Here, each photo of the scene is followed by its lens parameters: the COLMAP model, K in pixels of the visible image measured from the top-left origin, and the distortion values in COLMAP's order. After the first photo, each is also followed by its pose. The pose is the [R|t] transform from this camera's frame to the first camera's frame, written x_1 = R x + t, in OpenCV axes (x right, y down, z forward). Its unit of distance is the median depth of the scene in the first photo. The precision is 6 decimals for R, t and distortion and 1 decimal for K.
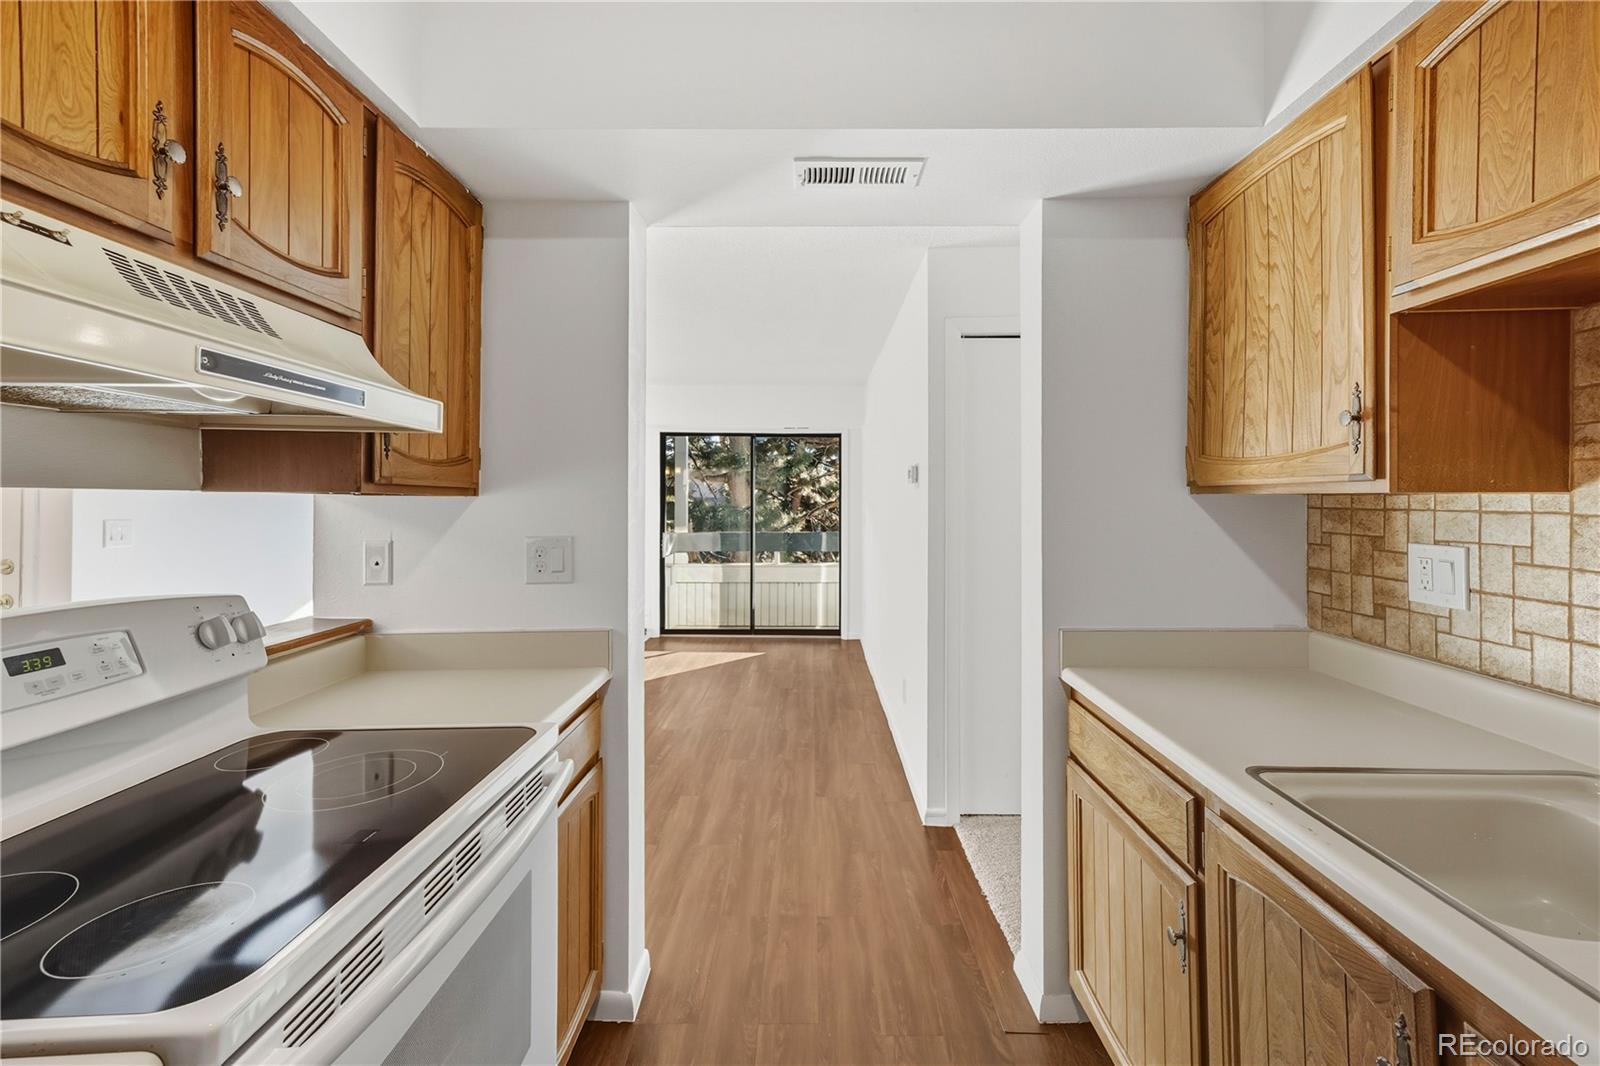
lens RADIAL K [[693.4, 0, 809.9], [0, 693.4, 496.4], [0, 0, 1]] dist [0.003100, 0.000090]
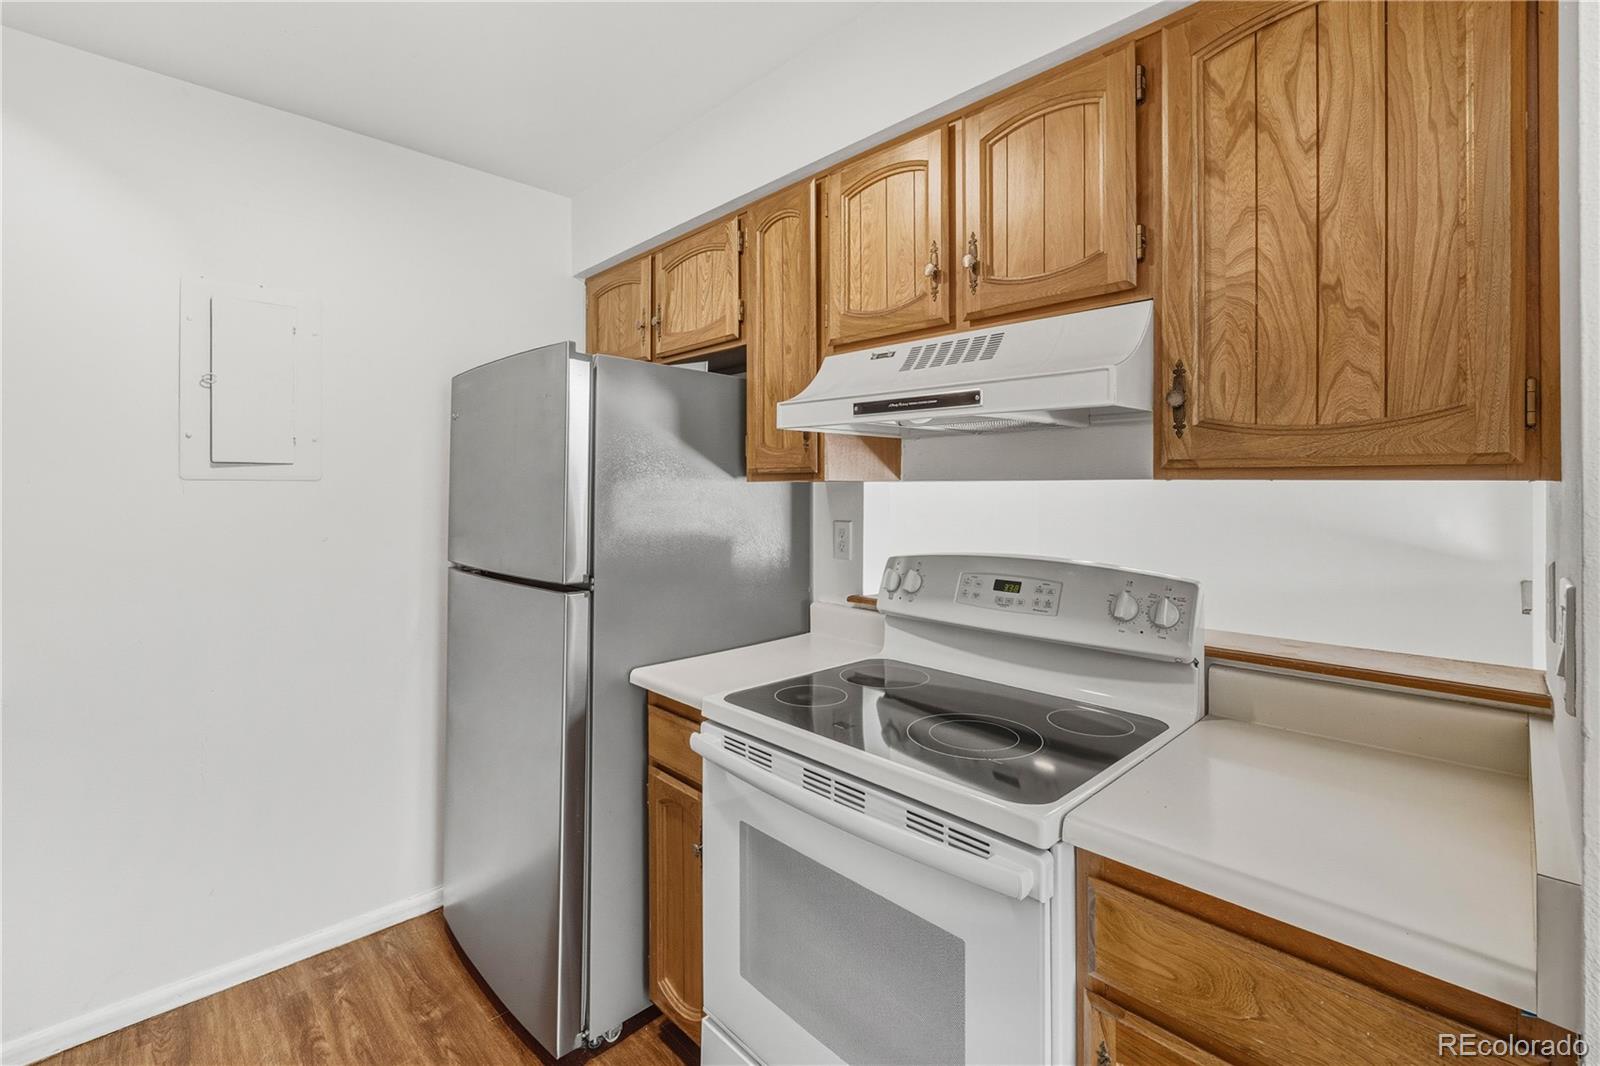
lens RADIAL K [[693.4, 0, 782.1], [0, 693.4, 487.6], [0, 0, 1]] dist [0.003100, 0.000090]
pose [[-0.725796, 0.001428, -0.687909, 0.272668], [0.005404, 0.999979, -0.003626, 0.004647], [0.687889, -0.006349, -0.725788, 1.221380]]
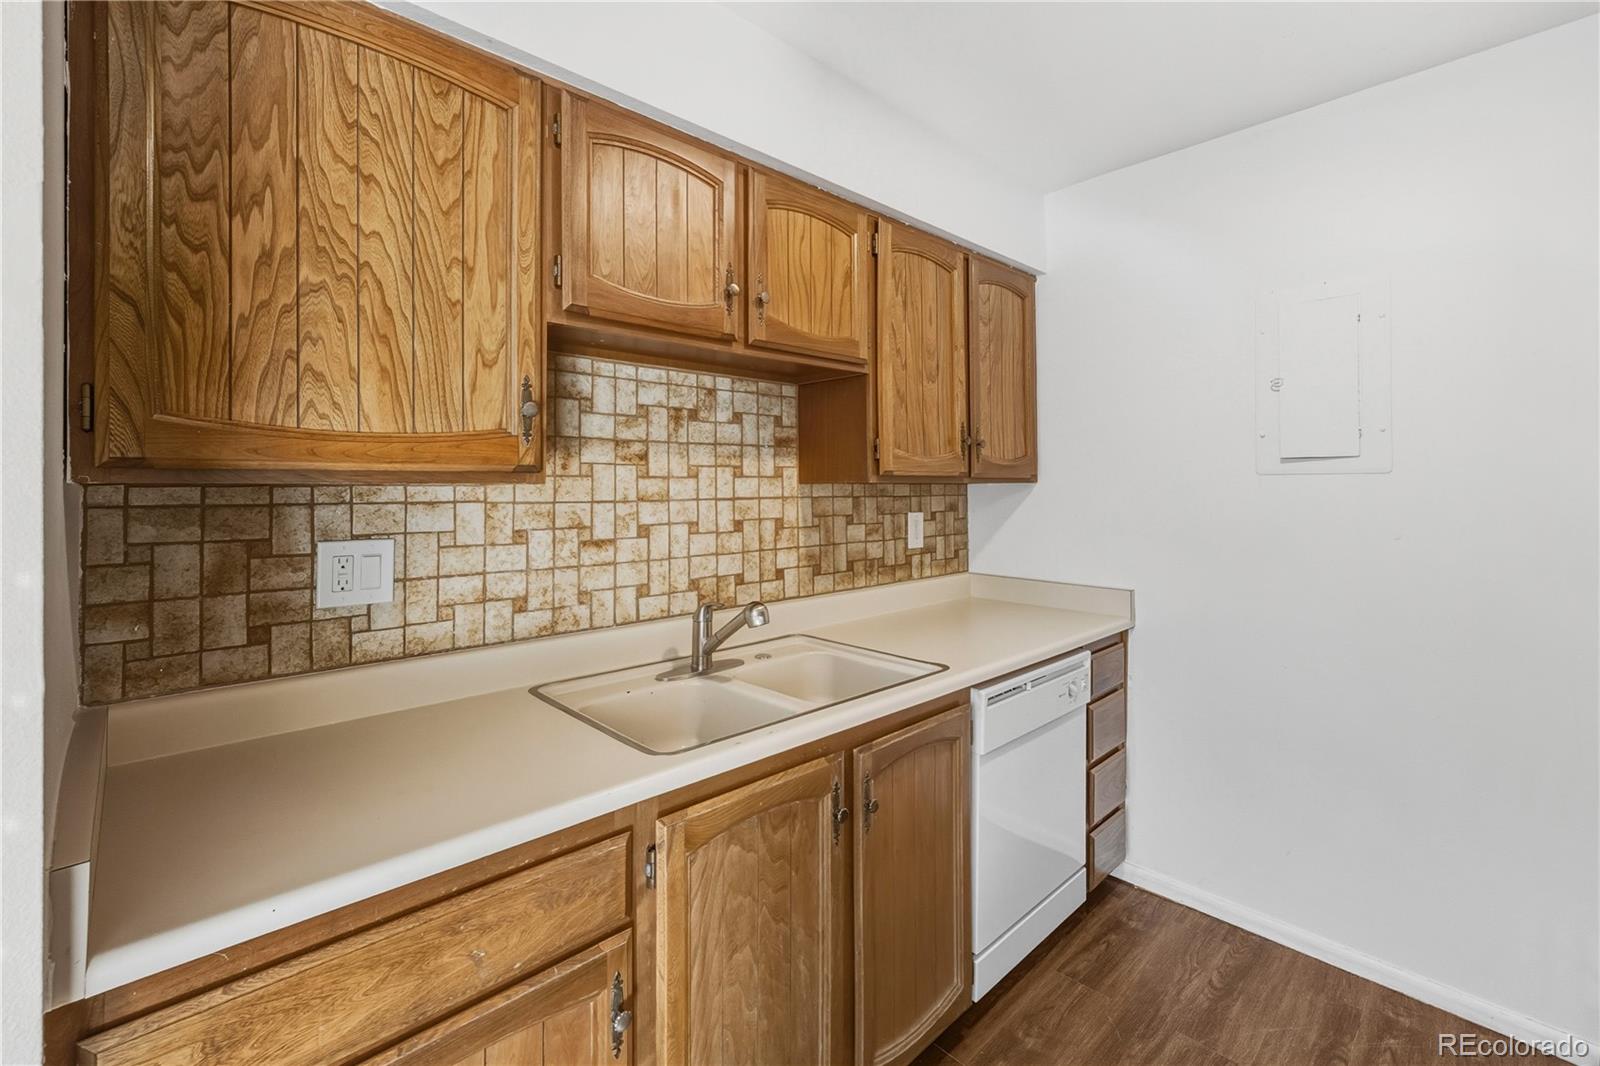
lens RADIAL K [[693.4, 0, 811.5], [0, 693.4, 484.7], [0, 0, 1]] dist [0.003100, 0.000090]
pose [[-0.707653, 0.010425, 0.706483, -0.195036], [0.005929, 0.999944, -0.008817, 0.006950], [-0.706536, -0.002051, -0.707675, 1.223606]]
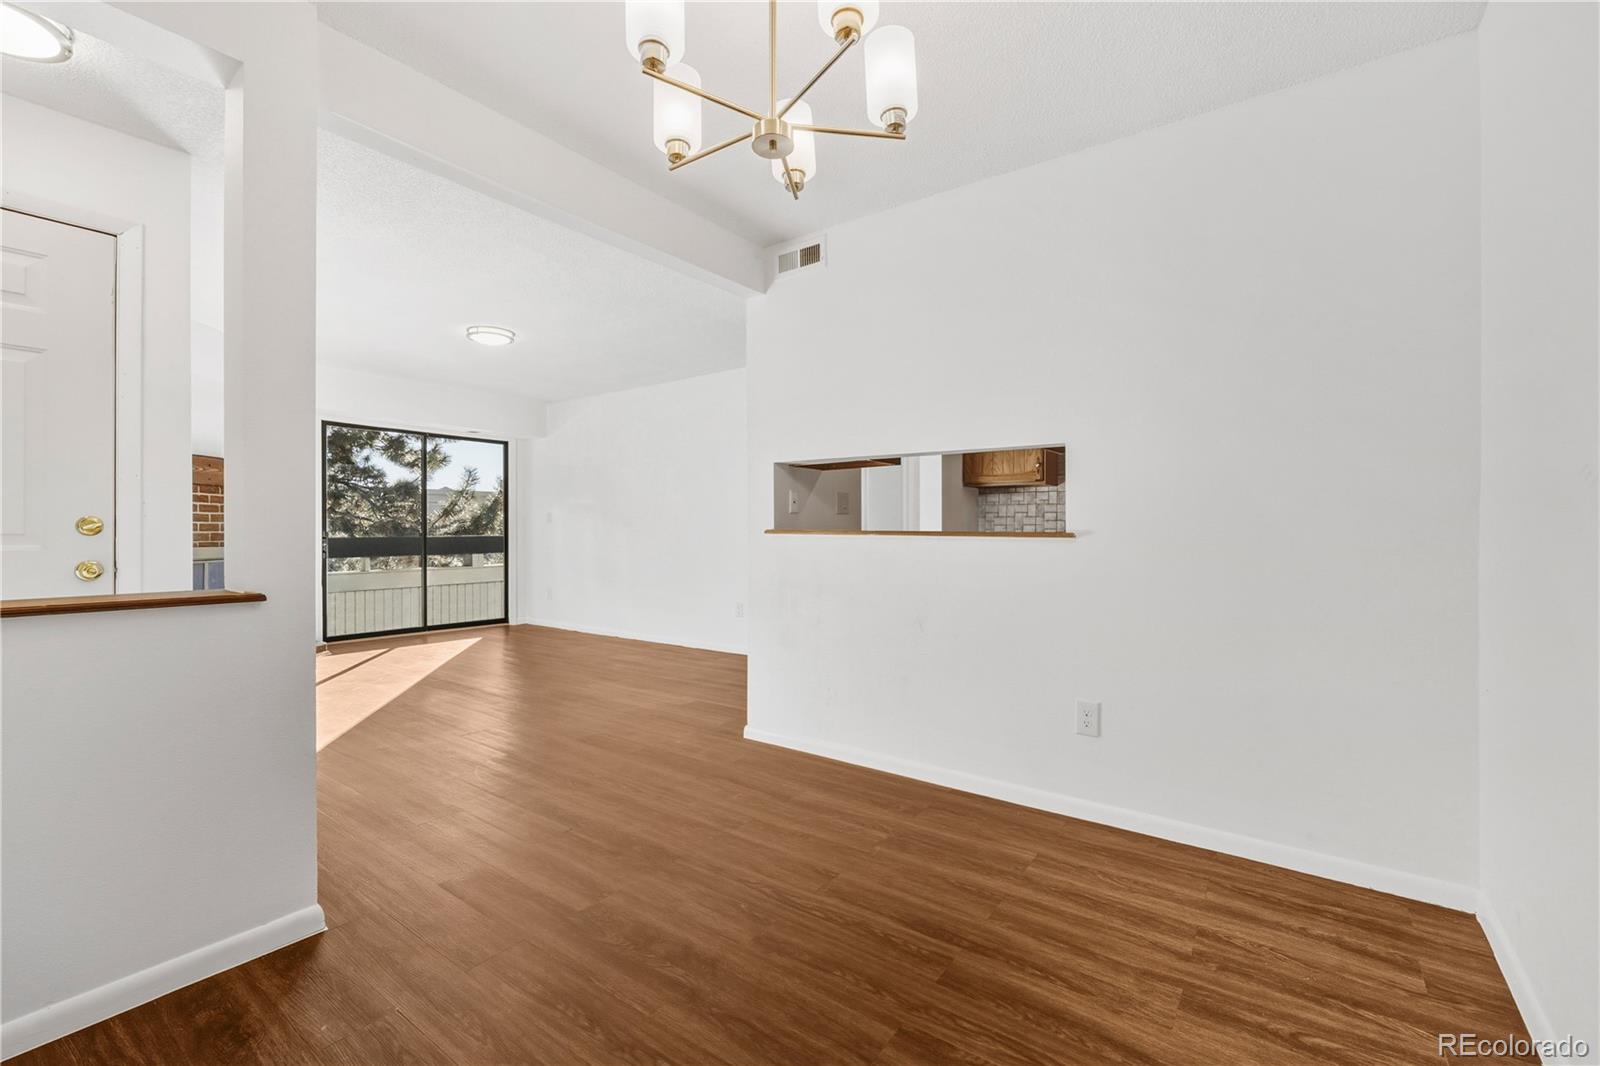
lens RADIAL K [[693.4, 0, 808.0], [0, 693.4, 530.6], [0, 0, 1]] dist [0.003100, 0.000090]
pose [[0.569707, -0.002488, 0.821844, -2.777568], [-0.002954, 0.999983, 0.005075, 0.210082], [-0.821842, -0.005319, 0.569690, -0.159755]]
